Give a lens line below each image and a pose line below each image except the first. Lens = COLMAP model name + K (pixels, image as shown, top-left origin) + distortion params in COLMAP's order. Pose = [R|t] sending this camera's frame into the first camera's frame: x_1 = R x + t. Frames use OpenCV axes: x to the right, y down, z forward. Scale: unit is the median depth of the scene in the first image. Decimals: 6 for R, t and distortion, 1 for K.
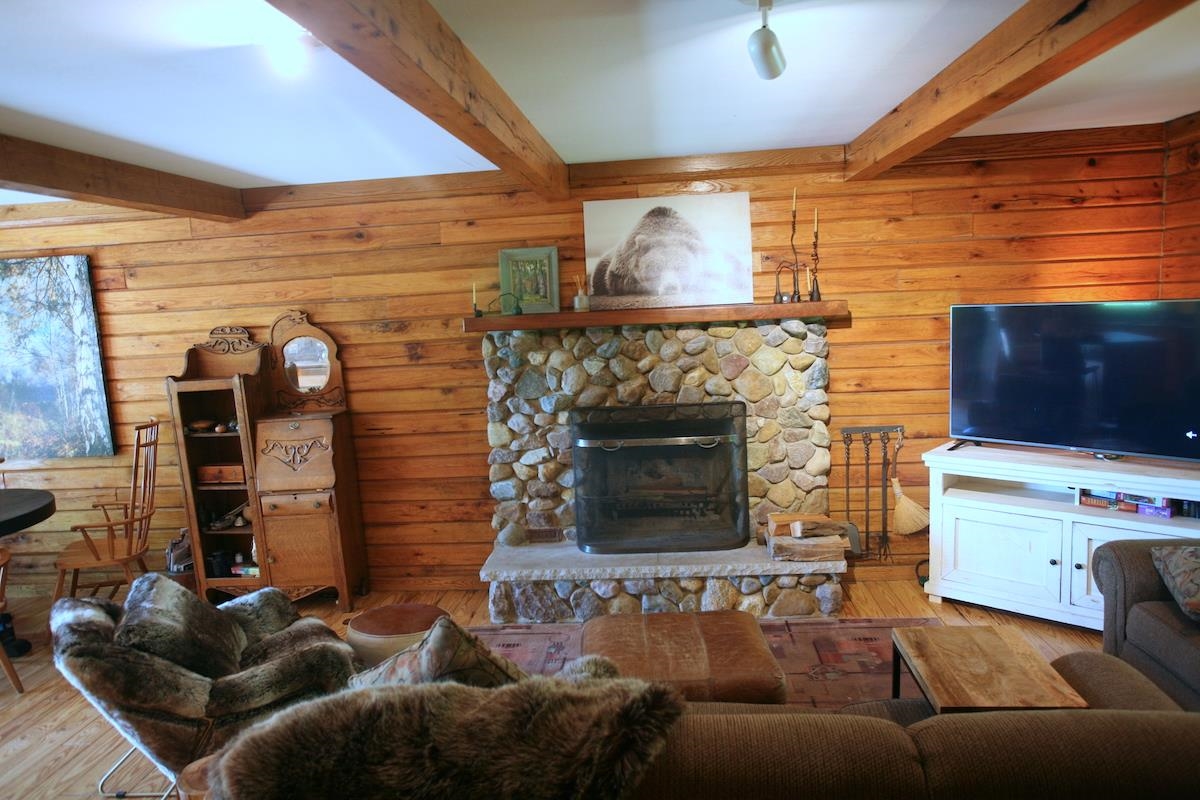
lens RADIAL K [[807.9, 0, 599.8], [0, 807.9, 408.2], [0, 0, 1]] dist [-0.059028, 0.067134]
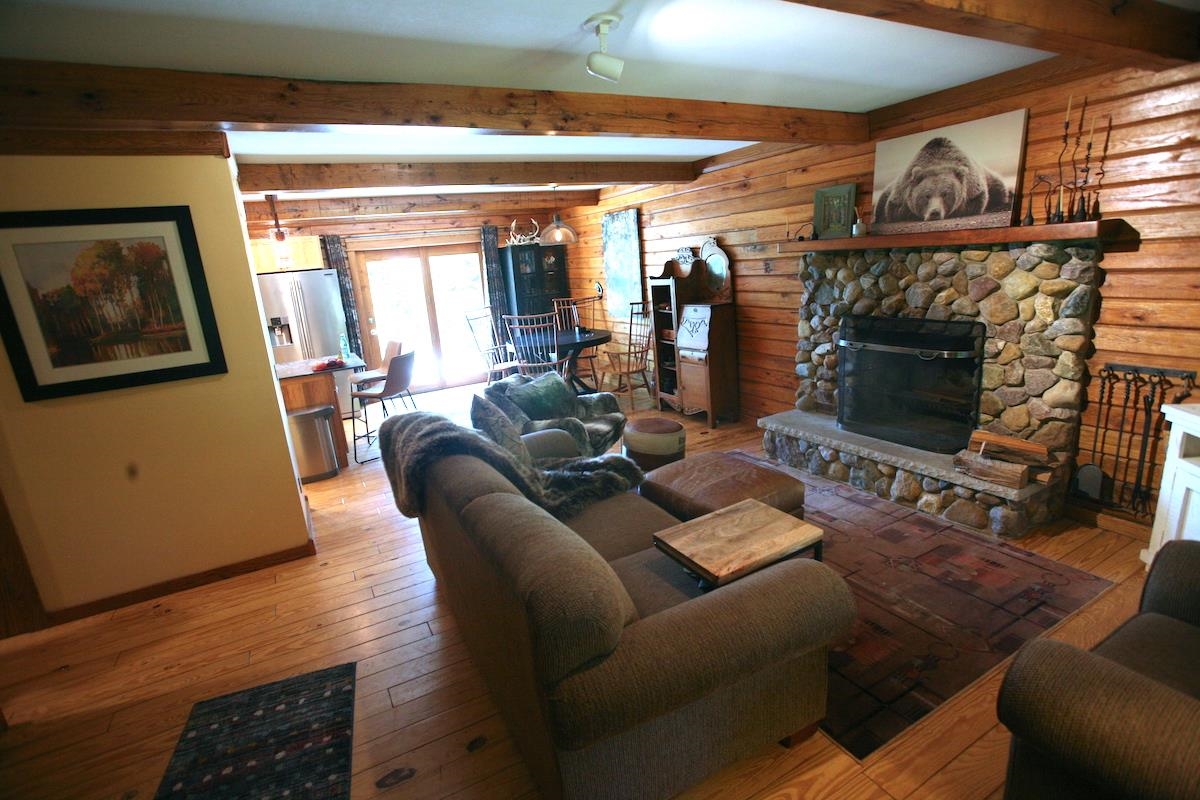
lens RADIAL K [[584.5, 0, 598.8], [0, 584.5, 408.9], [0, 0, 1]] dist [-0.075943, 0.036408]
pose [[0.554751, 0.216767, -0.803283, 0.509423], [-0.066043, 0.973891, 0.217196, -0.026489], [0.829391, -0.067438, 0.554583, 0.159010]]
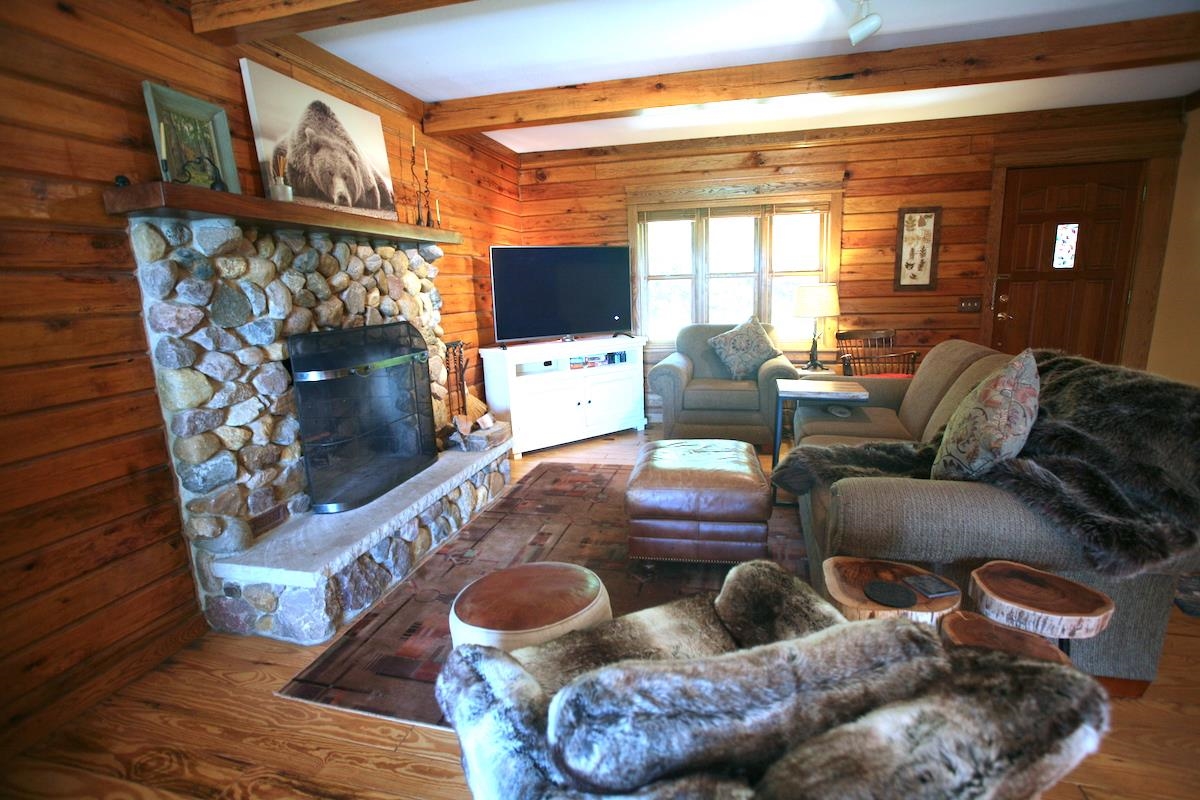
lens RADIAL K [[584.5, 0, 598.8], [0, 584.5, 408.9], [0, 0, 1]] dist [-0.075943, 0.036408]
pose [[0.162768, -0.156850, 0.974117, -0.515484], [0.163301, 0.977950, 0.130181, 0.043901], [-0.973057, 0.137885, 0.184793, 0.624544]]
